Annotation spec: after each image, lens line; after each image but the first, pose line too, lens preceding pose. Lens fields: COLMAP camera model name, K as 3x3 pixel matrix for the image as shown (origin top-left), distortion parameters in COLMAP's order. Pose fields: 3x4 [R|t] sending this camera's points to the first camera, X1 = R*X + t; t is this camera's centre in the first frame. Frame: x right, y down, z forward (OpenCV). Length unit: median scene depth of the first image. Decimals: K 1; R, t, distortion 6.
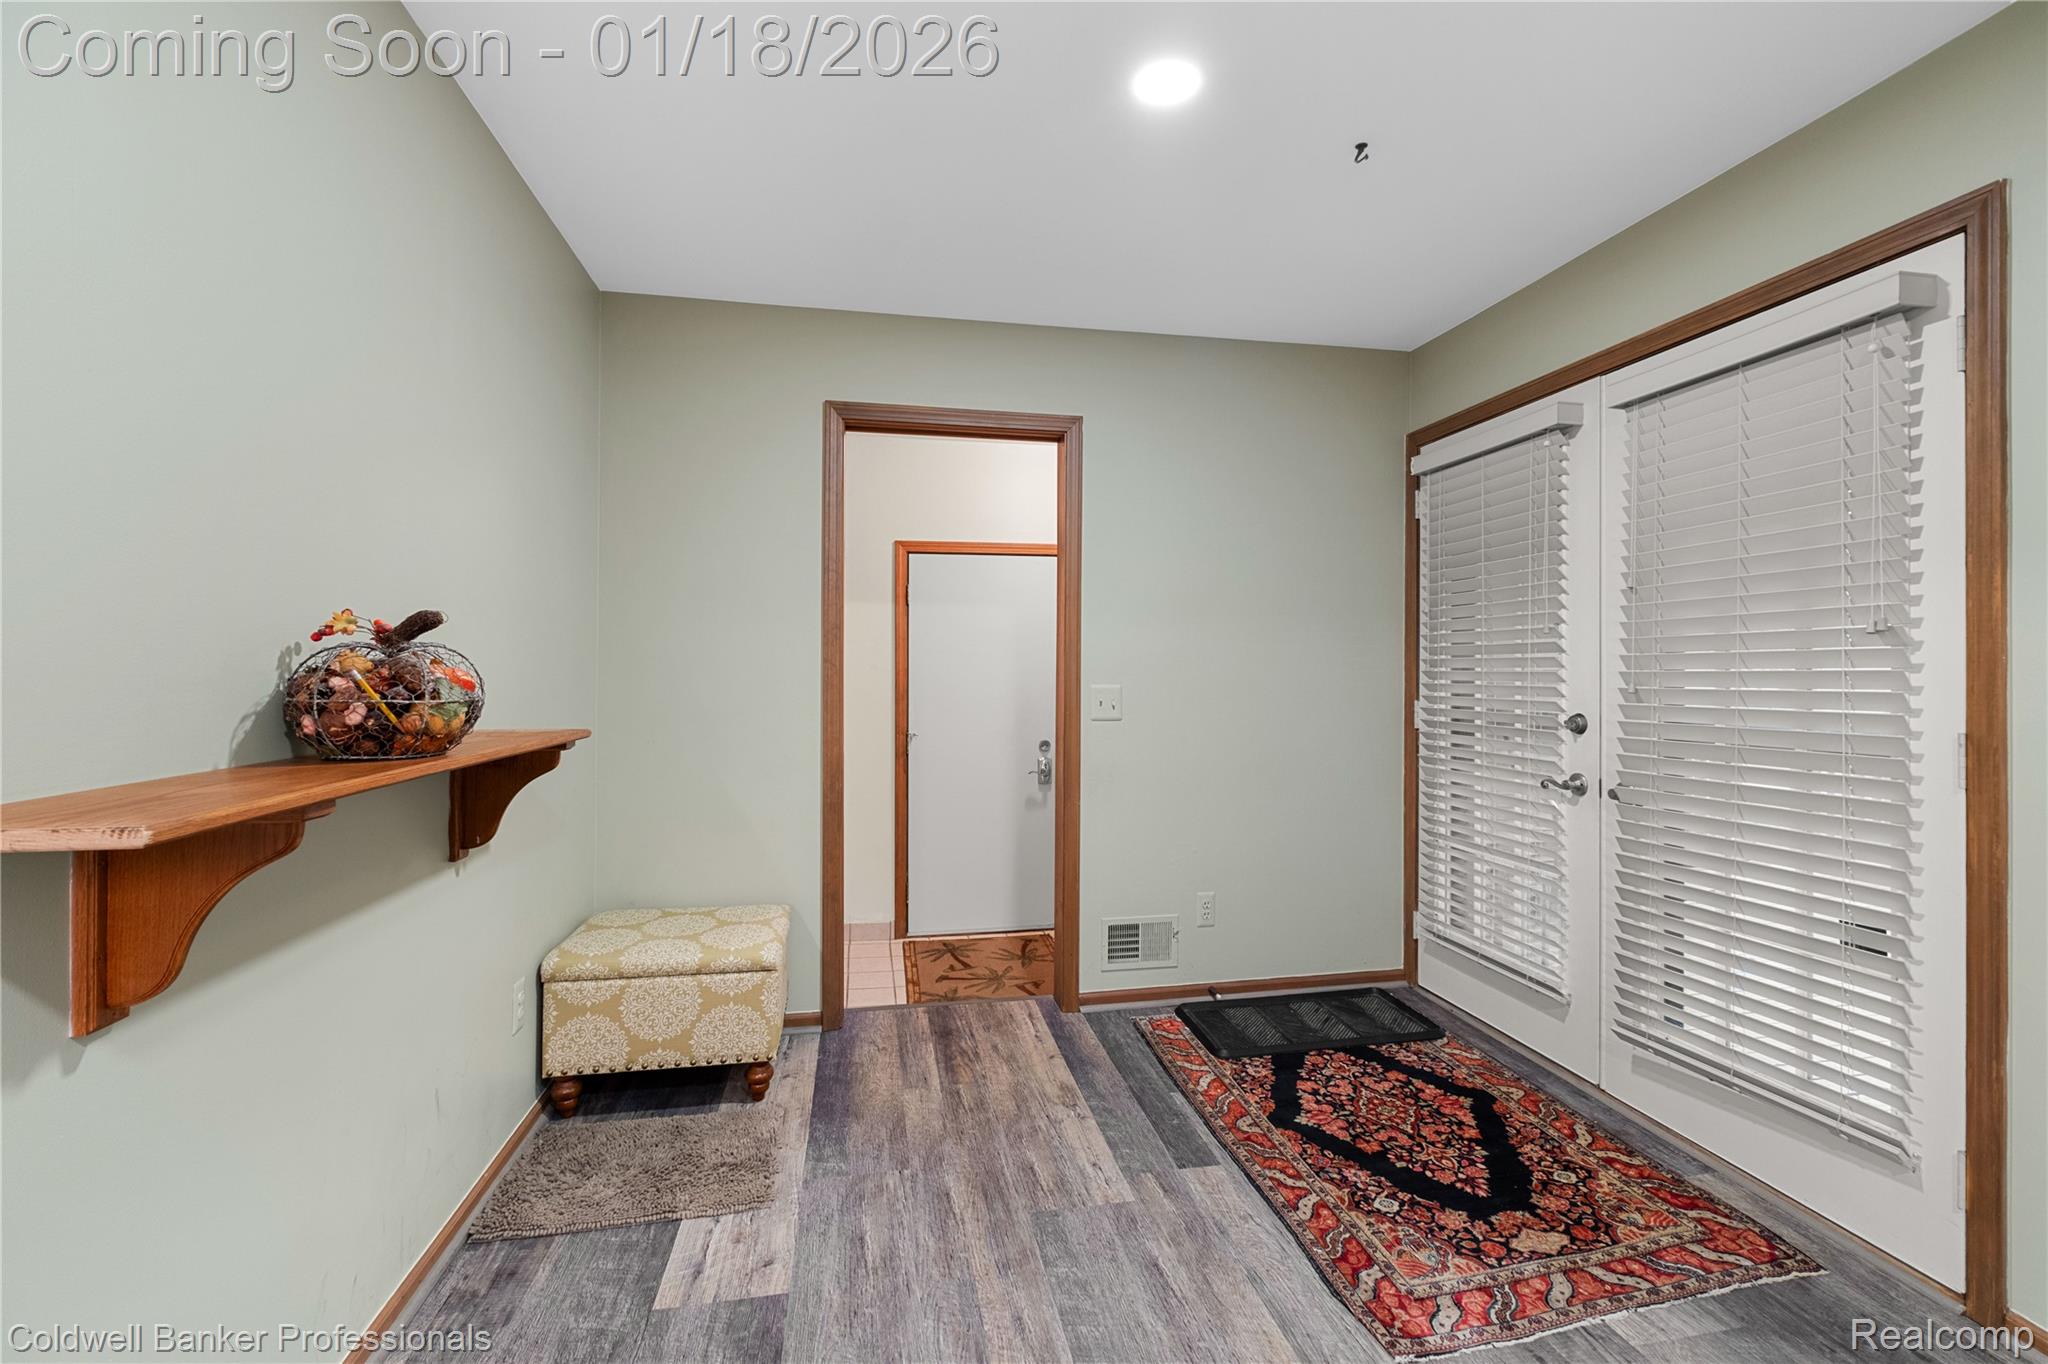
lens RADIAL K [[868.5, 0, 1017.5], [0, 868.5, 664.5], [0, 0, 1]] dist [-0.000938, -0.000025]
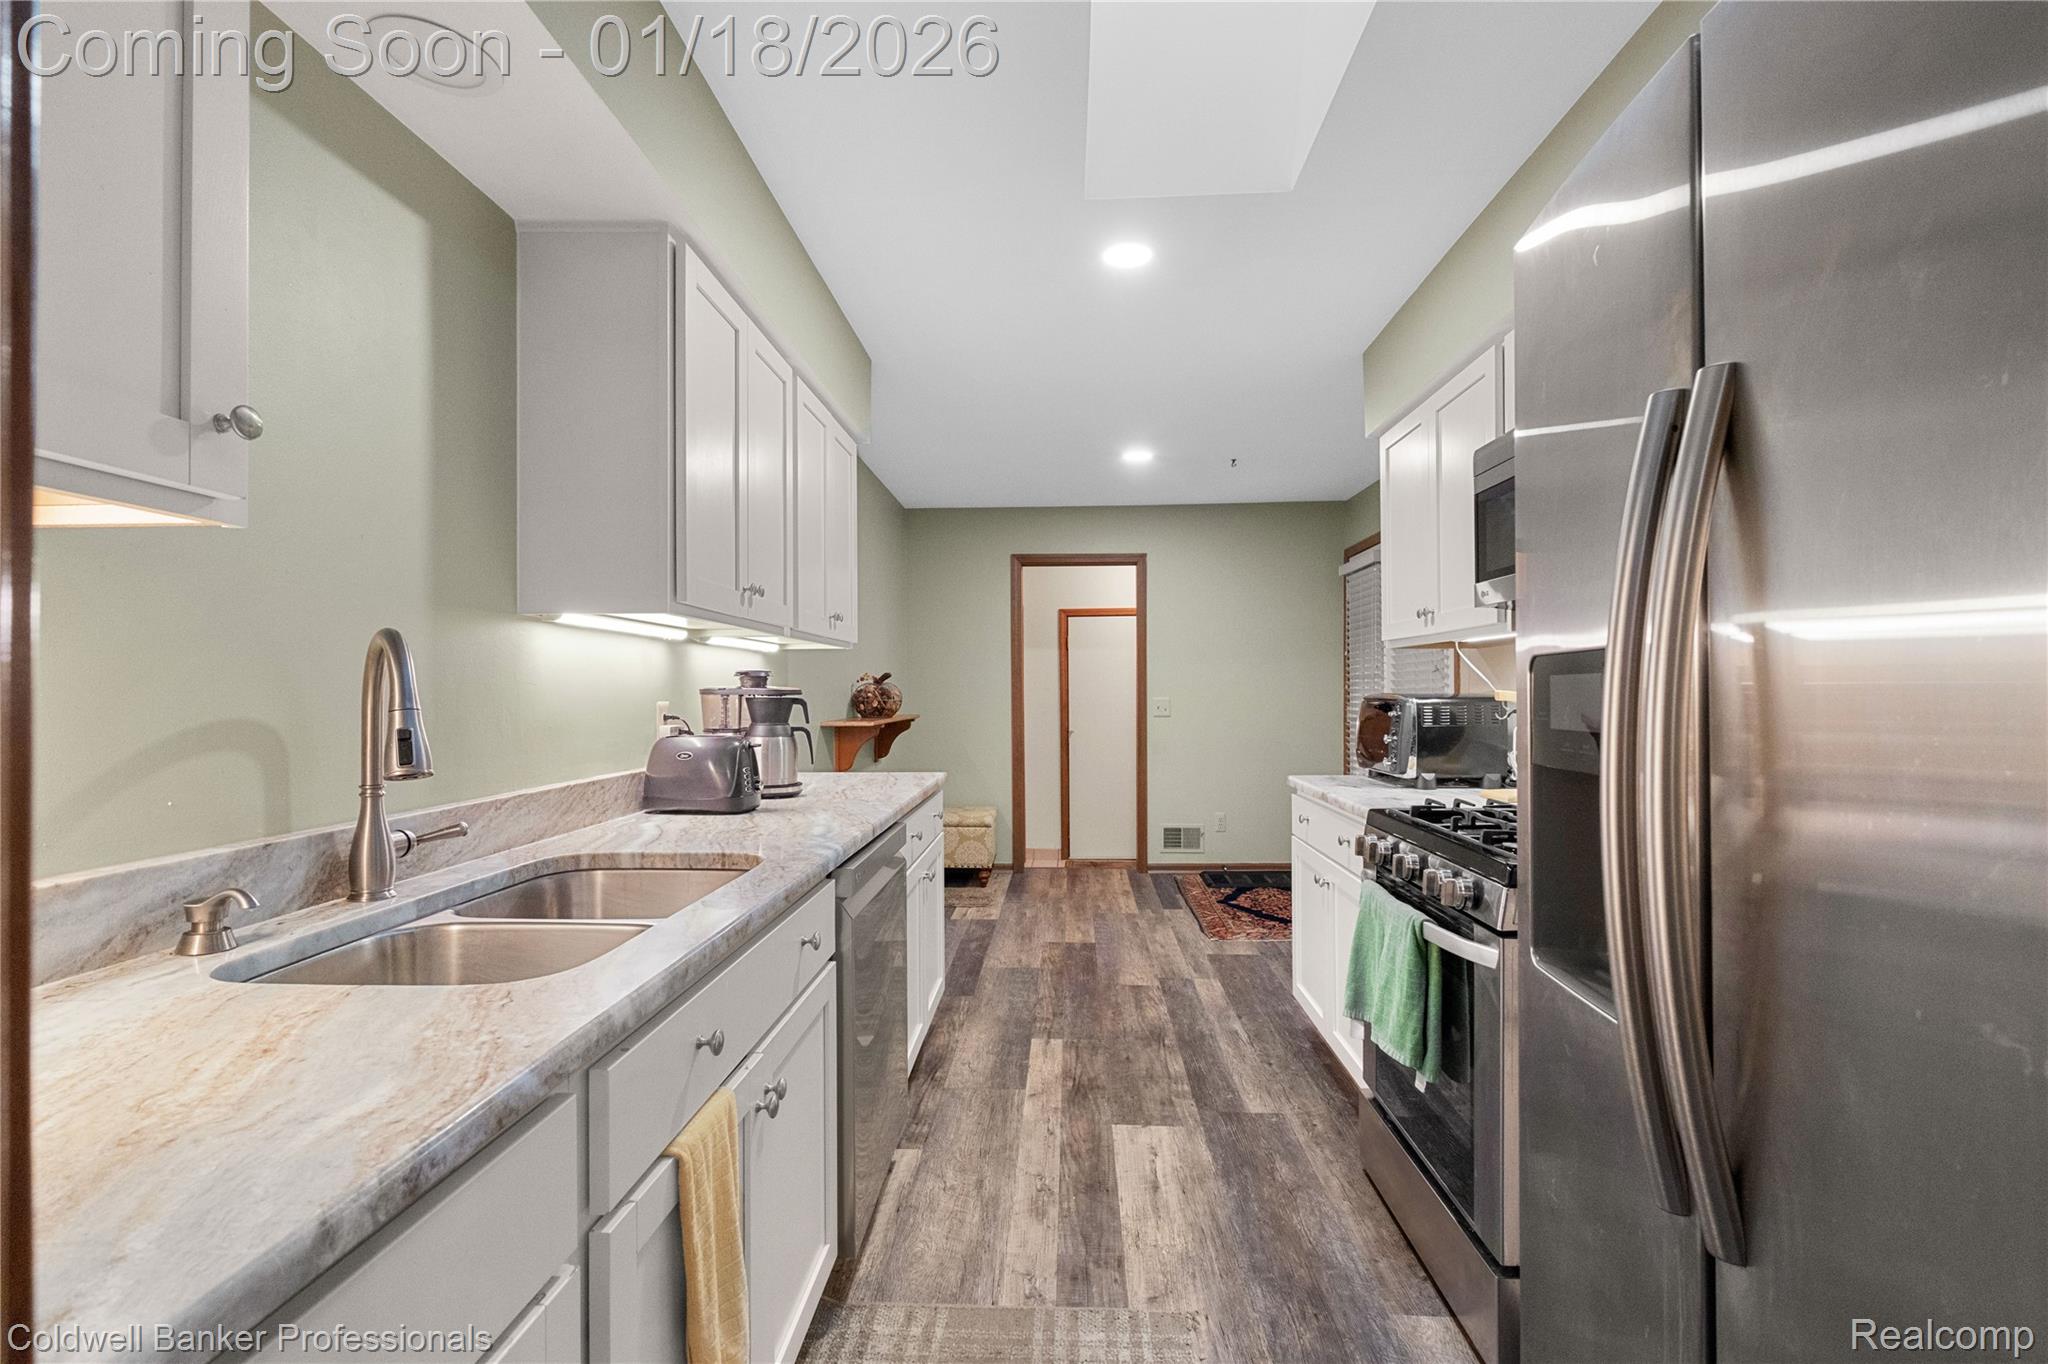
lens RADIAL K [[939.5, 0, 1024.0], [0, 939.5, 682.0], [0, 0, 1]] dist [-0.000035, 0.000009]
pose [[0.974537, -0.010507, -0.223980, 0.257024], [0.009488, 0.999939, -0.005628, -0.000907], [0.224025, 0.003360, 0.974578, -0.982736]]
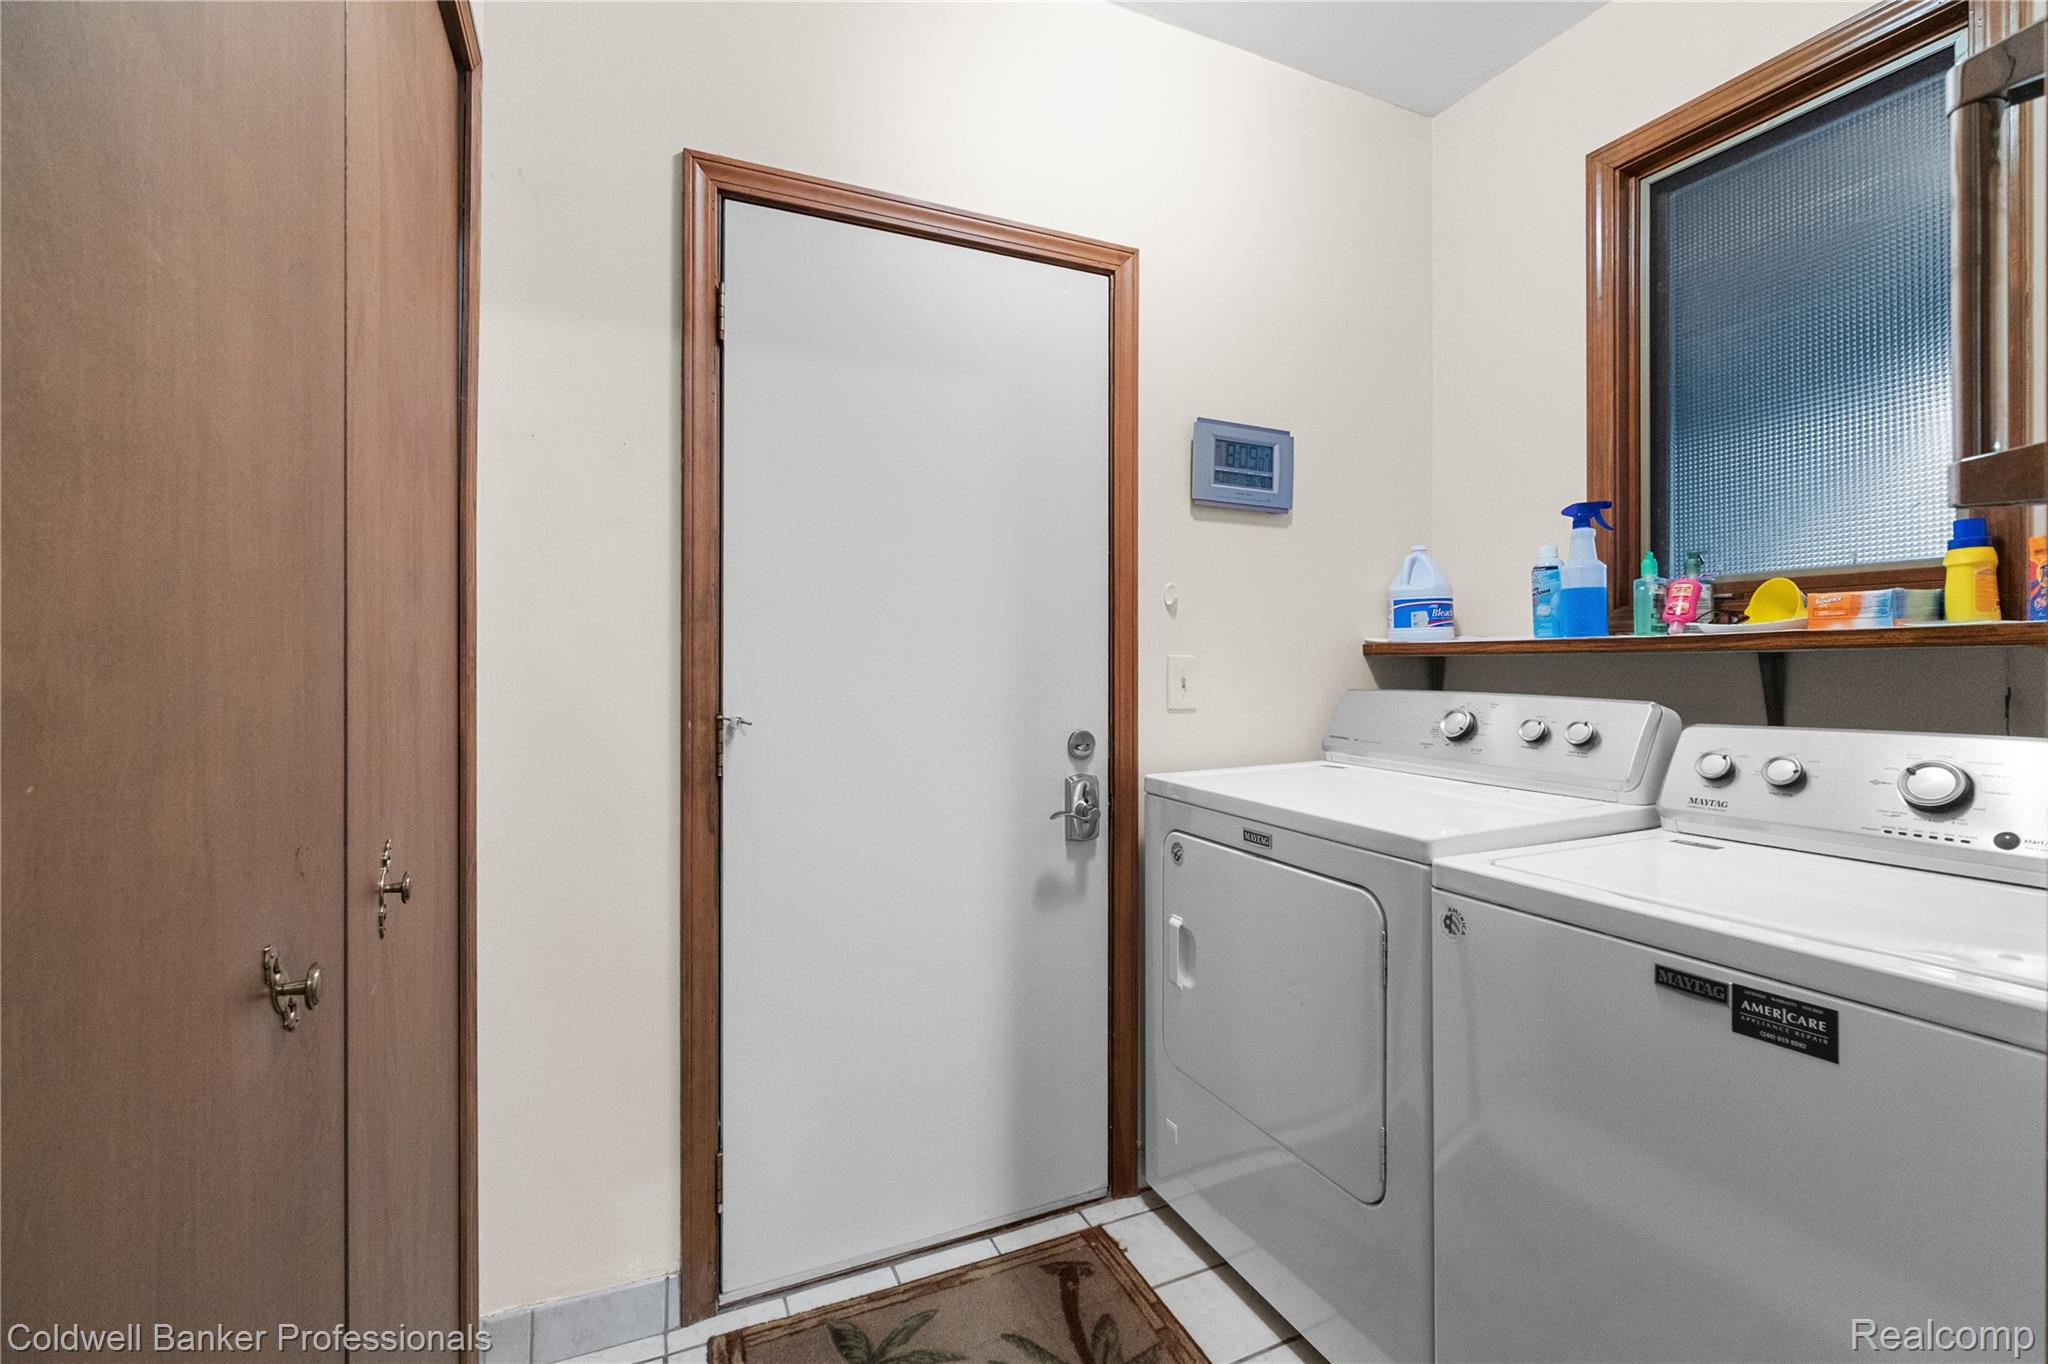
lens RADIAL K [[868.5, 0, 1017.5], [0, 868.5, 664.5], [0, 0, 1]] dist [-0.000938, -0.000025]
pose [[0.972690, -0.000789, 0.232107, -0.131569], [-0.000227, 0.999991, 0.004350, 0.081312], [-0.232109, -0.004284, 0.972680, 0.914490]]
